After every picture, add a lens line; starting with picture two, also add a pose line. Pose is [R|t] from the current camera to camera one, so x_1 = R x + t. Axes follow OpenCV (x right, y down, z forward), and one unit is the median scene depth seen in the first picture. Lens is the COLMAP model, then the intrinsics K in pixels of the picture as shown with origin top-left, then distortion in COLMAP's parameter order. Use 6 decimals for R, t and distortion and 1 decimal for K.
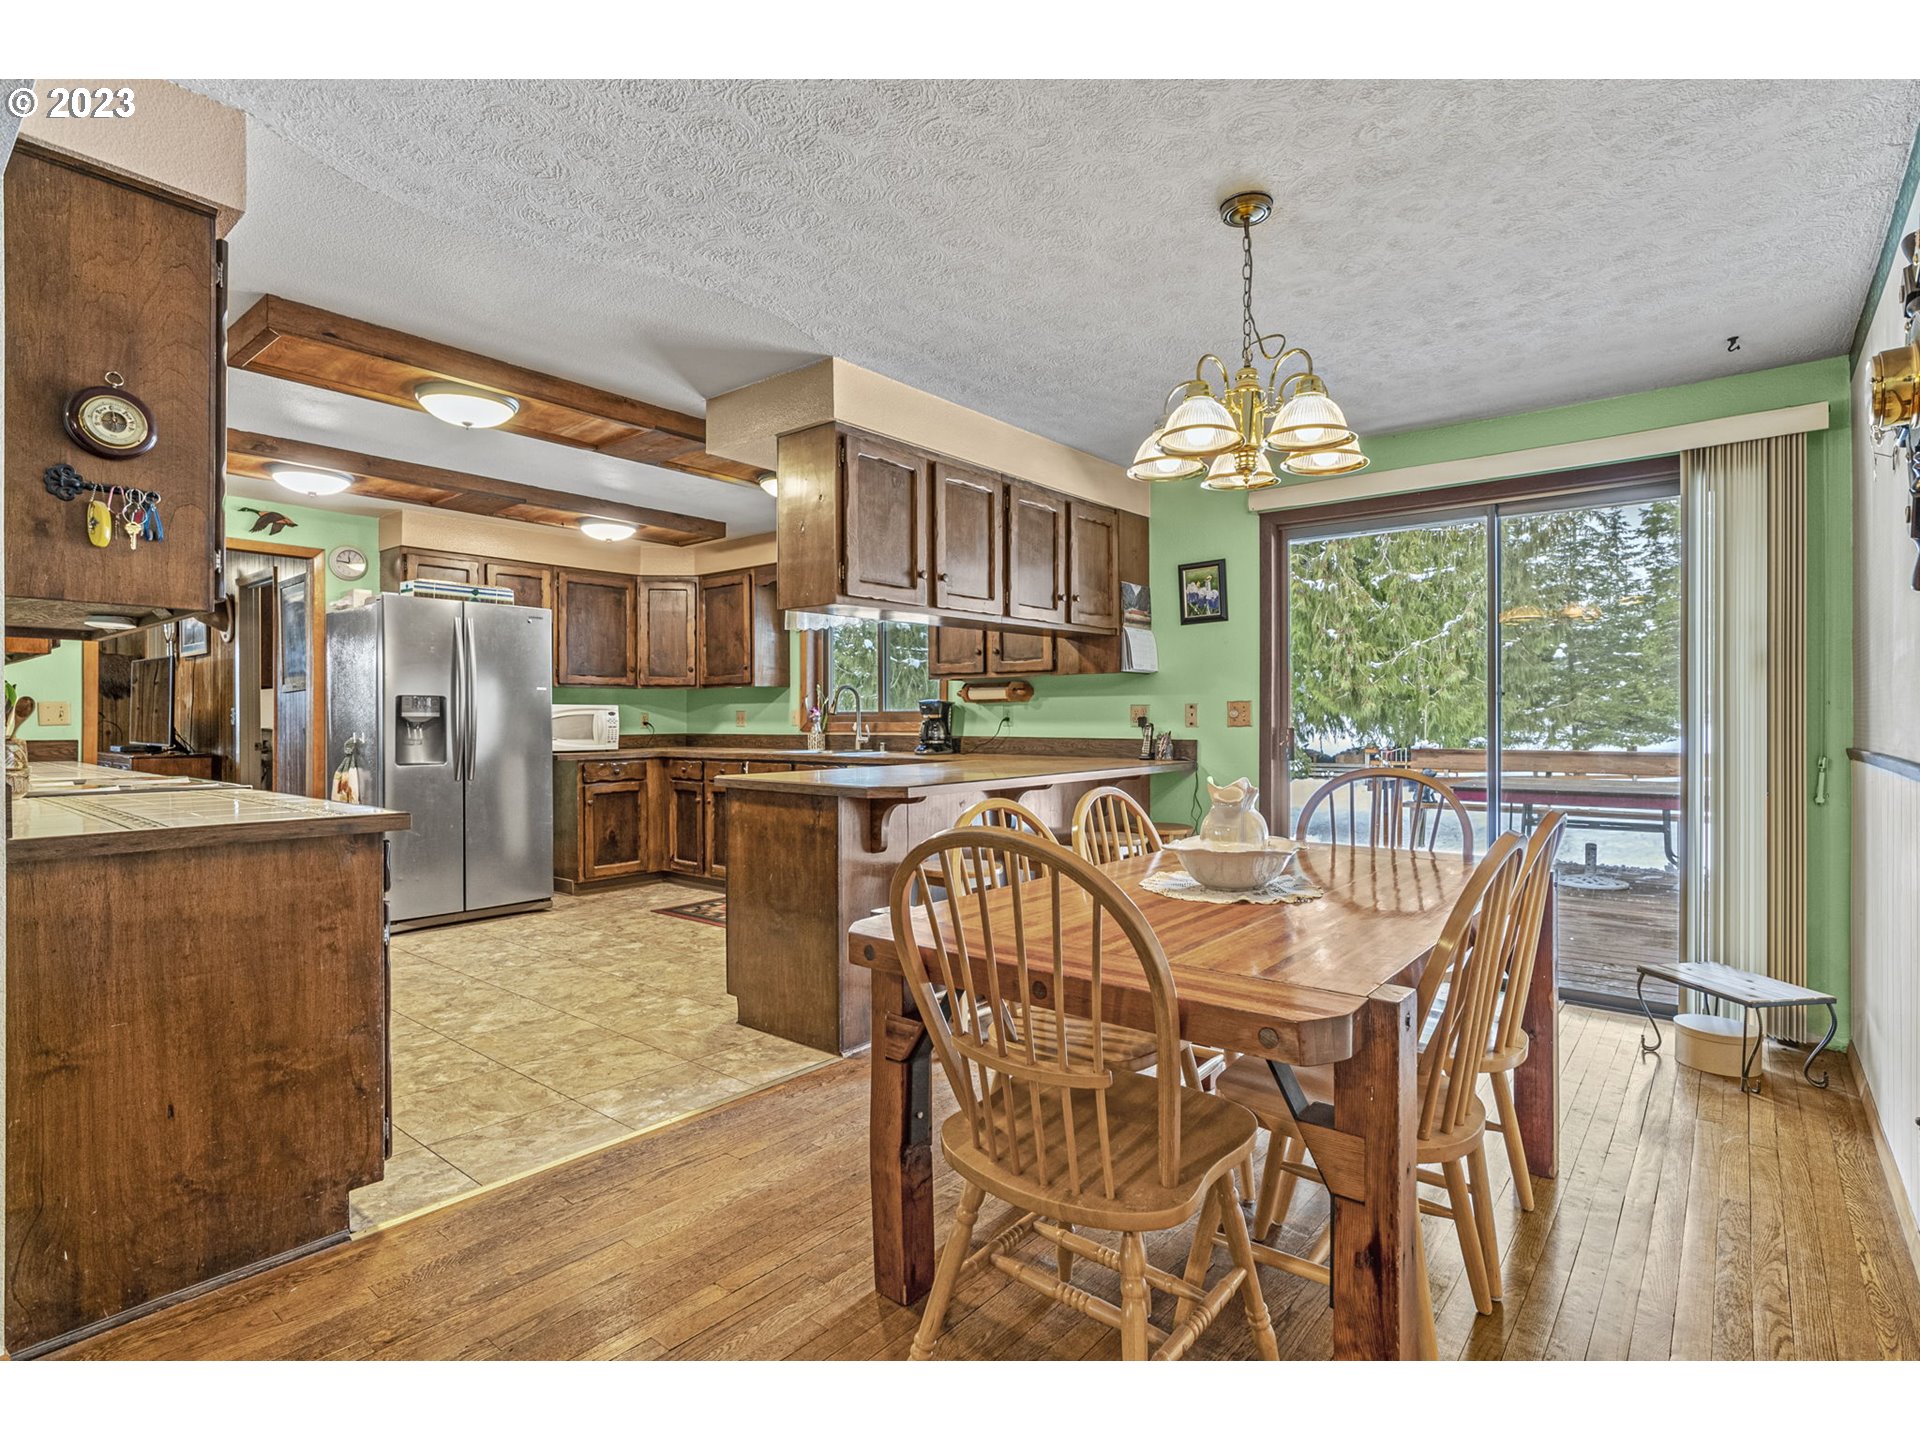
lens RADIAL K [[951.3, 0, 960.0], [0, 951.3, 720.0], [0, 0, 1]] dist [-0.003258, -0.000051]
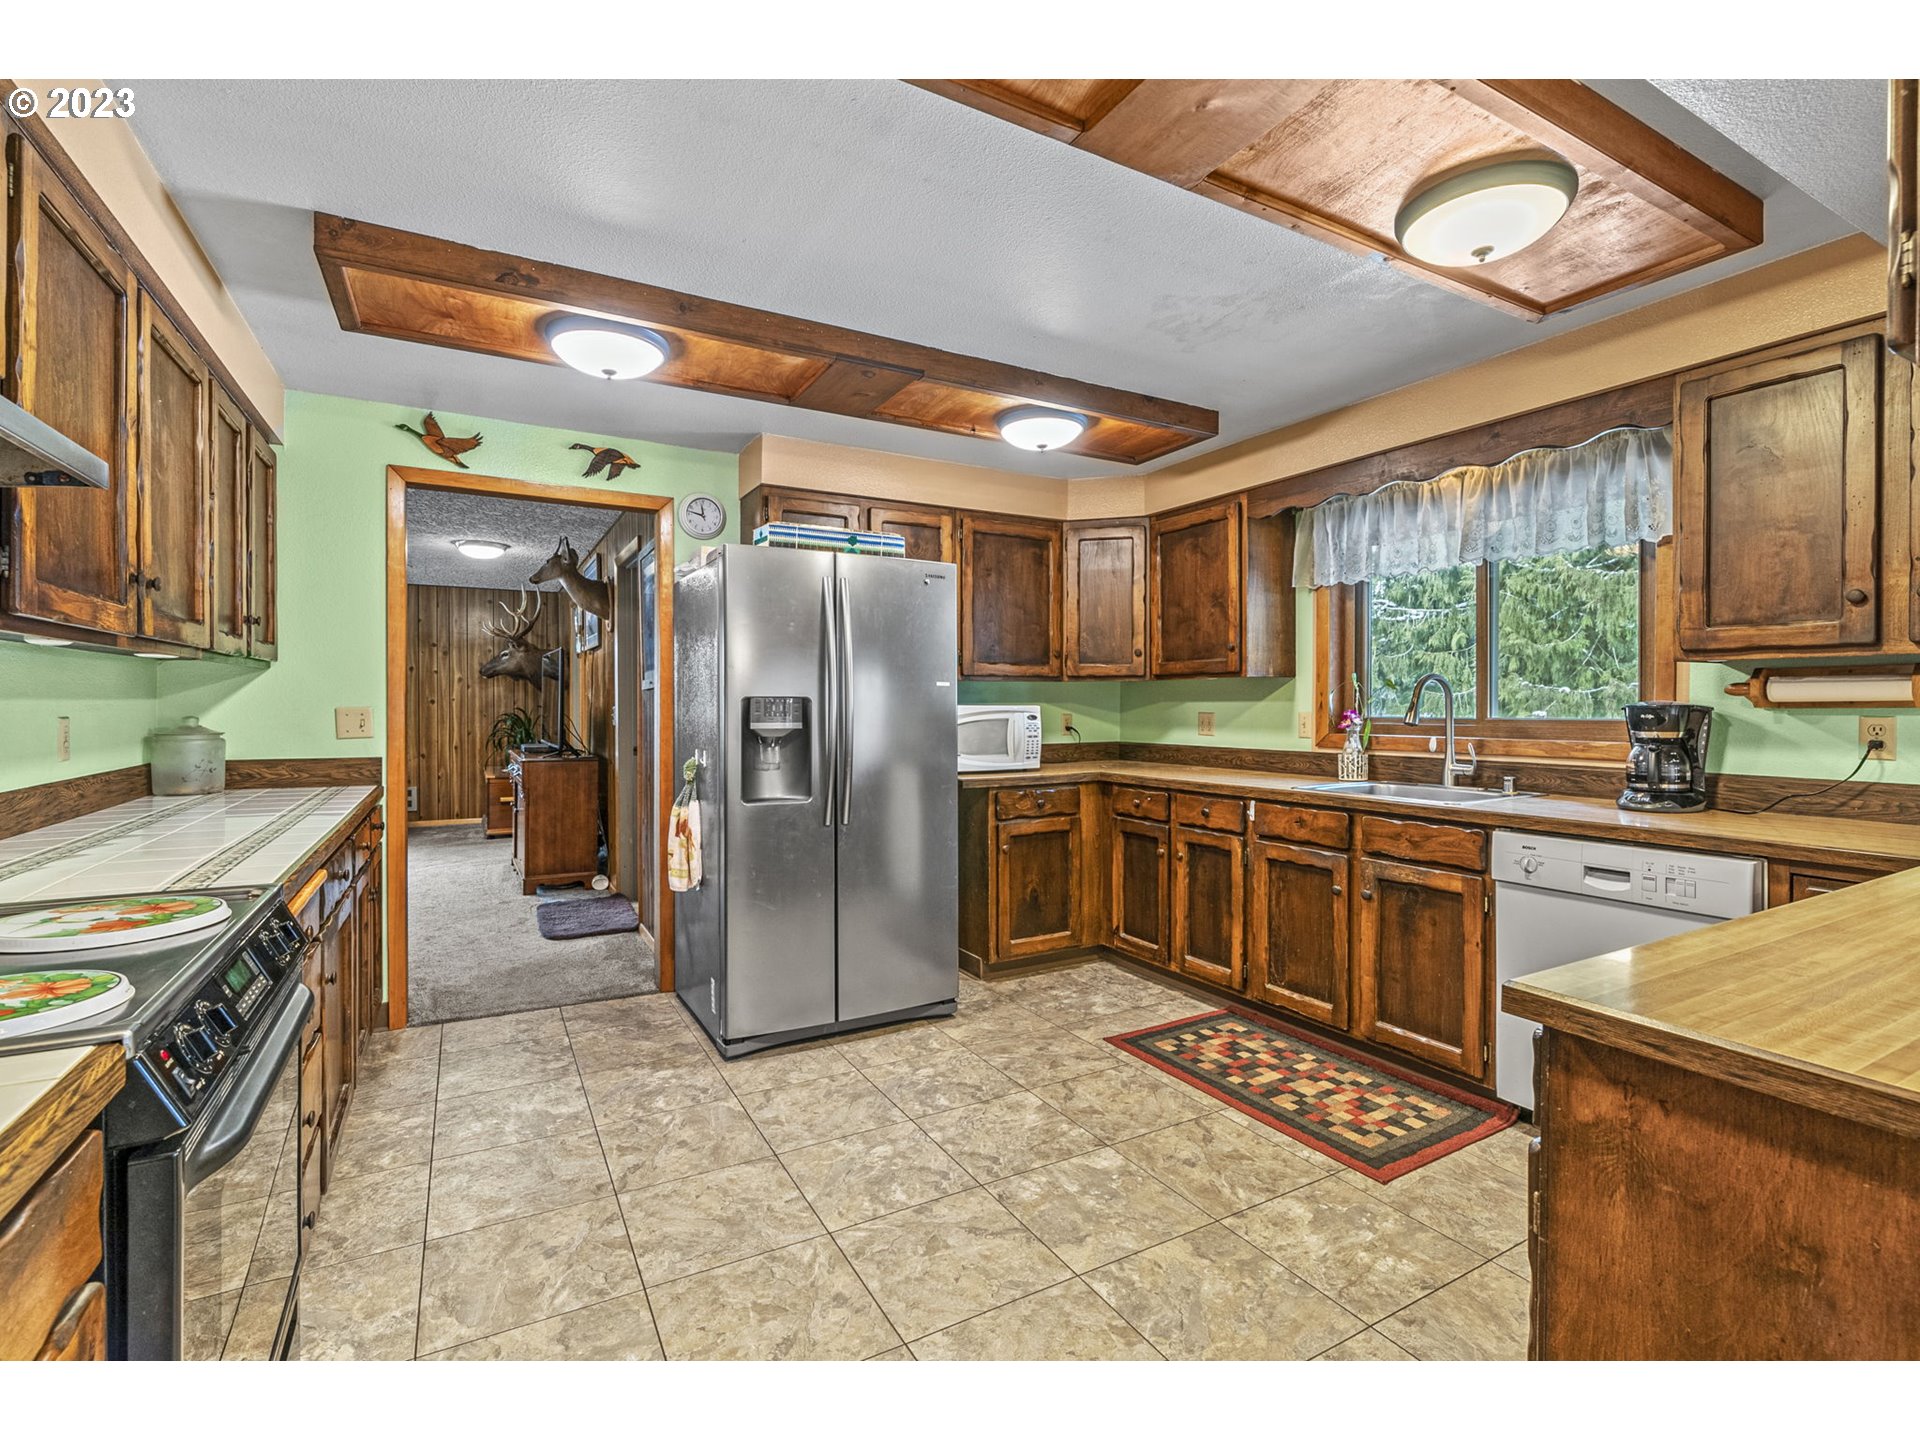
lens RADIAL K [[892.9, 0, 958.9], [0, 892.9, 693.9], [0, 0, 1]] dist [-0.014826, 0.005891]
pose [[0.929919, -0.002014, -0.367758, -0.208195], [-0.002149, 0.999938, -0.010911, -0.019964], [0.367757, 0.010937, 0.929858, 0.440720]]
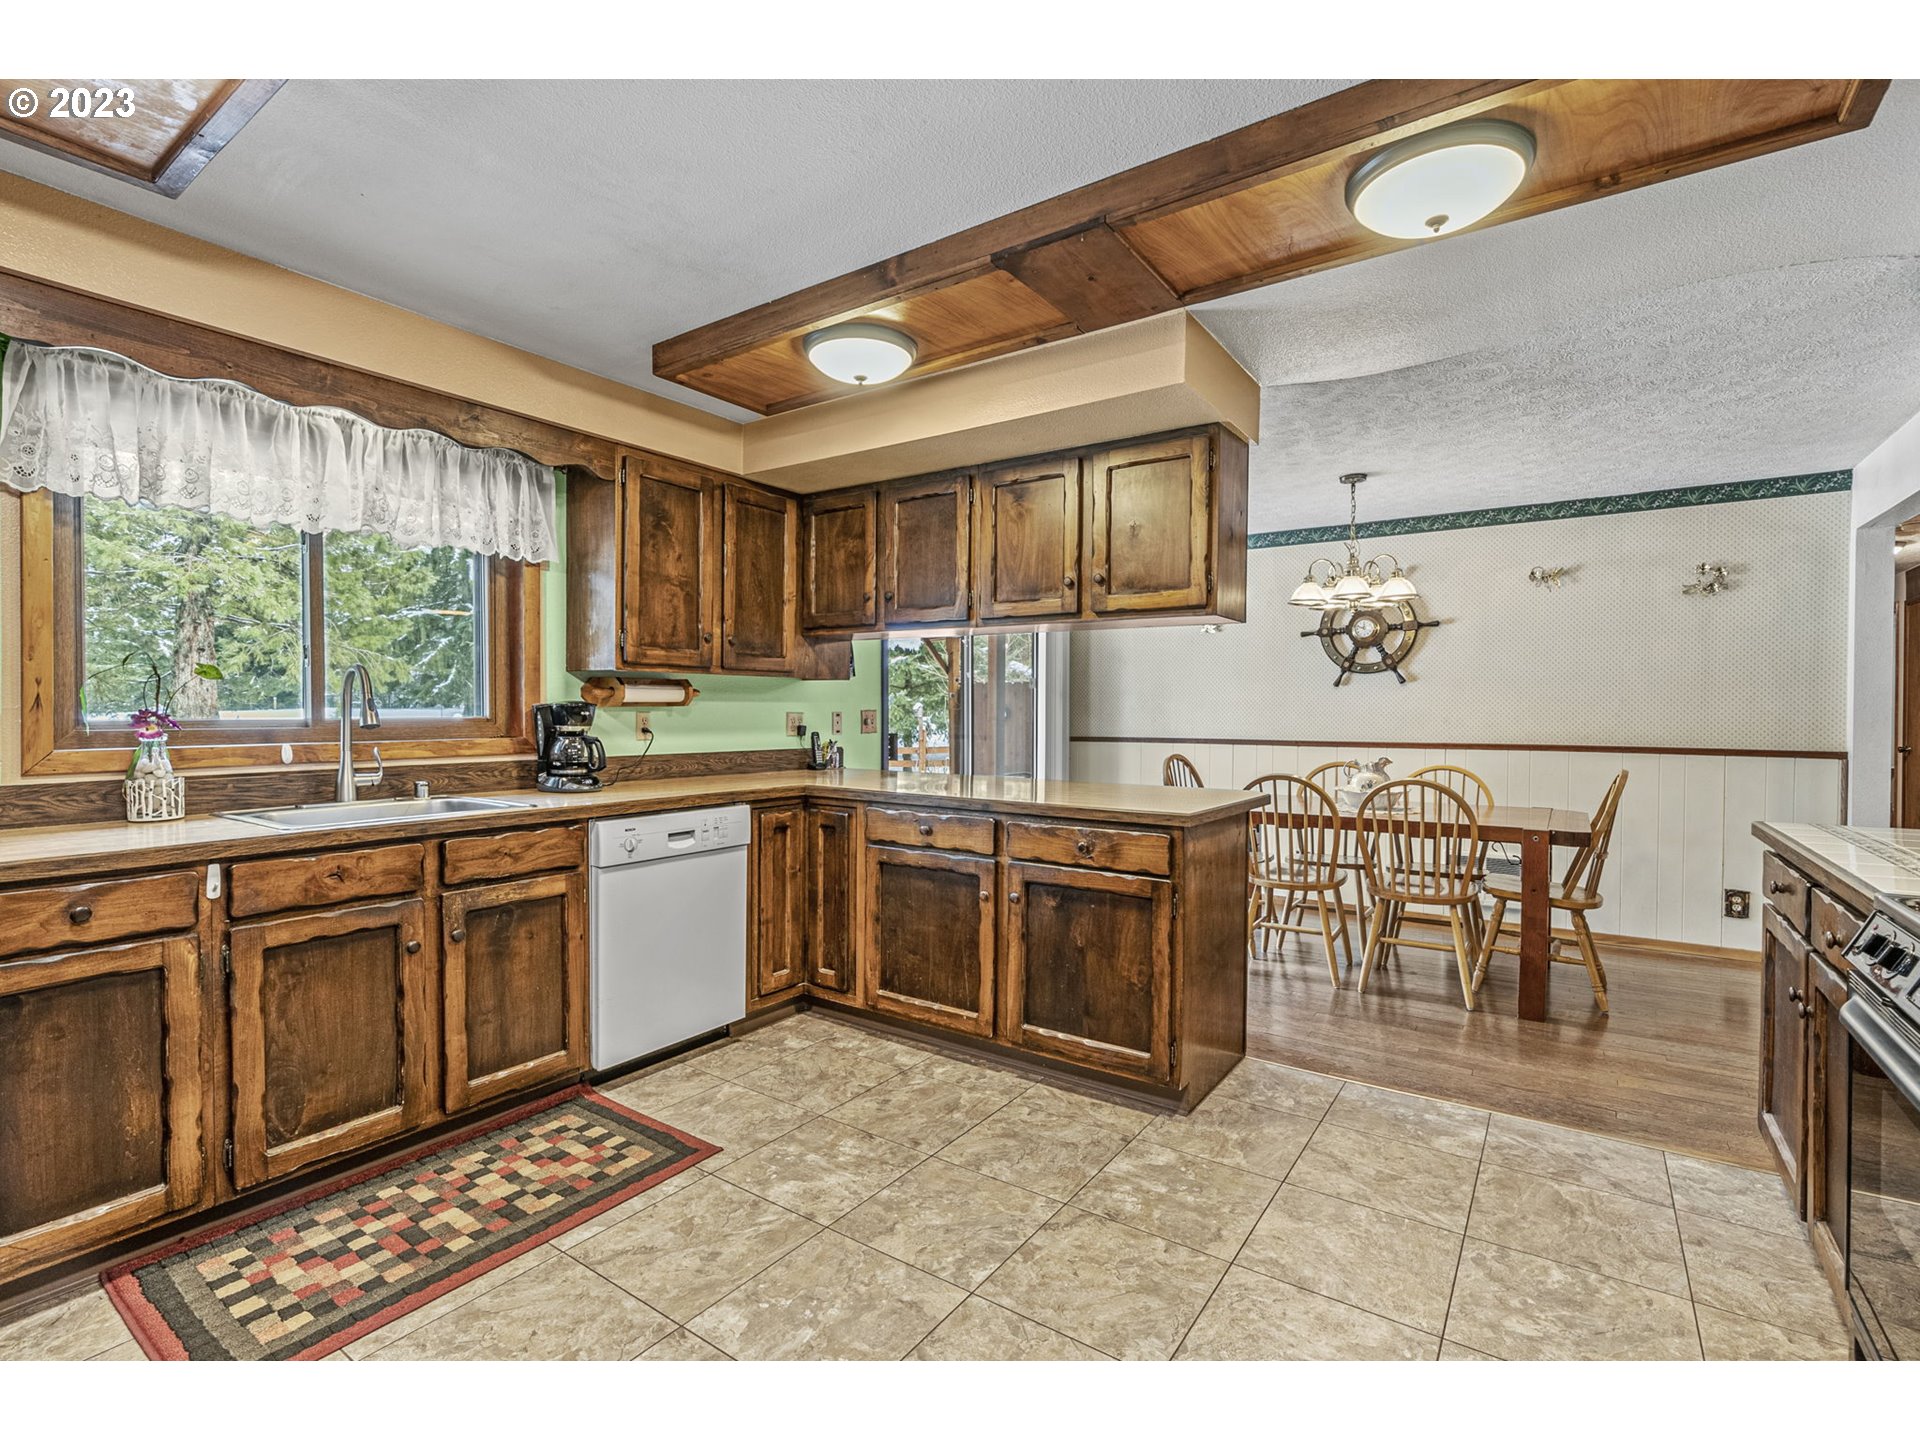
lens RADIAL K [[892.9, 0, 958.9], [0, 892.9, 693.9], [0, 0, 1]] dist [-0.014826, 0.005891]
pose [[-0.080934, 0.019742, 0.996524, -0.646024], [0.001552, 0.999805, -0.019681, -0.015265], [-0.996718, -0.000047, -0.080949, 0.829855]]
